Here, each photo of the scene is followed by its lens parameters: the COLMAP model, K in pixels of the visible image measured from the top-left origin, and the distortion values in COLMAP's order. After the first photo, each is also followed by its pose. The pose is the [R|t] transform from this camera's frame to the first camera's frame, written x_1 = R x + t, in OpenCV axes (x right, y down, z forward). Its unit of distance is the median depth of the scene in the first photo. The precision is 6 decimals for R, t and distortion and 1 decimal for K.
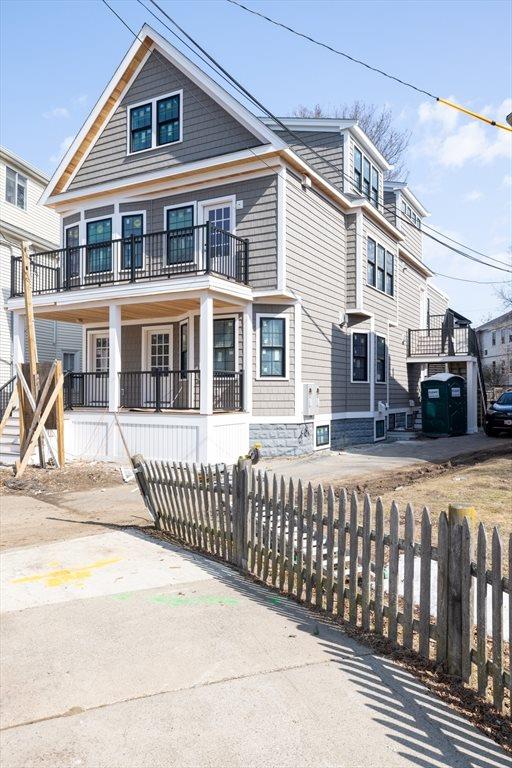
lens RADIAL K [[560.8, 0, 227.4], [0, 560.8, 376.6], [0, 0, 1]] dist [0.002437, 0.003943]
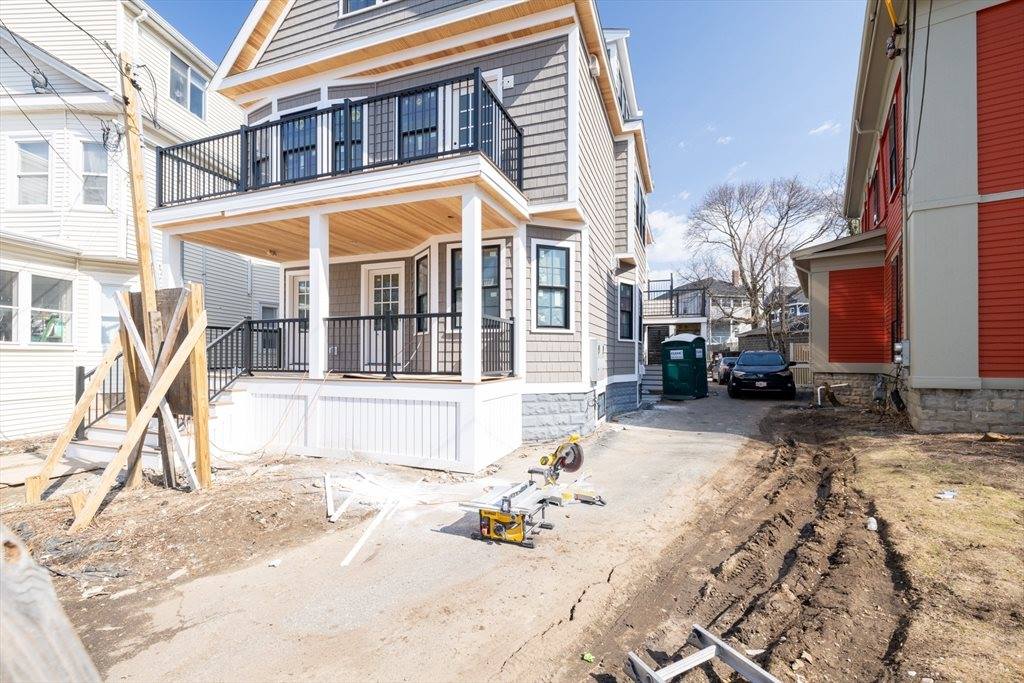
lens RADIAL K [[406.2, 0, 506.6], [0, 406.2, 353.6], [0, 0, 1]] dist [-0.000393, -0.000024]
pose [[0.979775, 0.002485, 0.200085, -0.079865], [-0.006237, 0.999816, 0.018124, 0.023285], [-0.200004, -0.019005, 0.979611, 0.486612]]
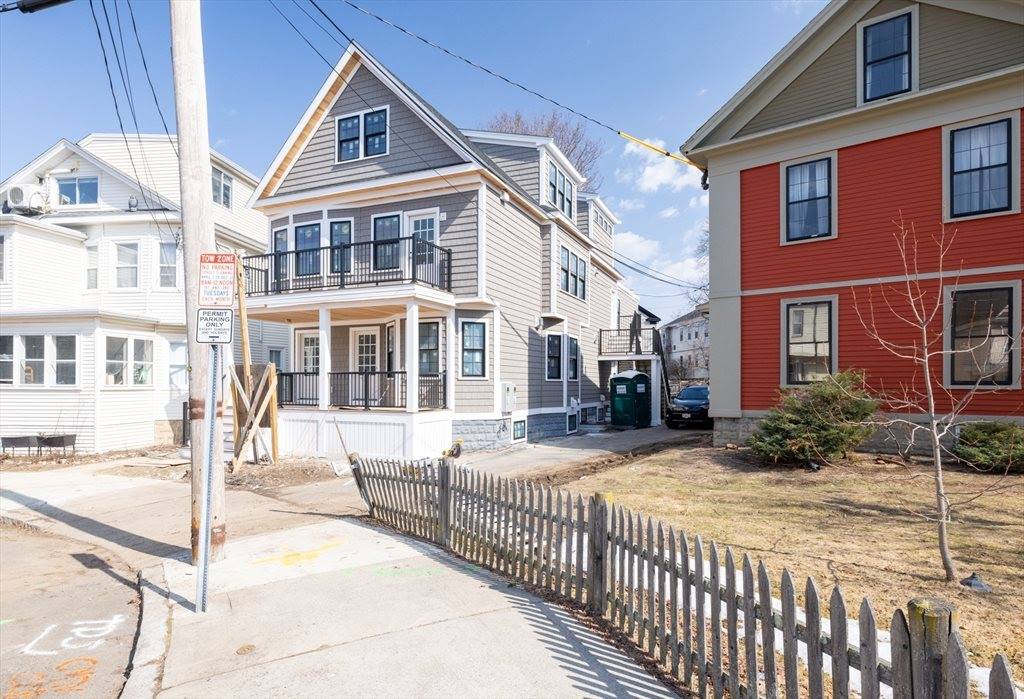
lens RADIAL K [[565.2, 0, 484.8], [0, 565.2, 375.1], [0, 0, 1]] dist [-0.007715, 0.001076]
pose [[0.995324, -0.000497, 0.096588, -0.003197], [-0.001065, 0.999869, 0.016129, -0.019917], [-0.096584, -0.016156, 0.995194, -0.087553]]
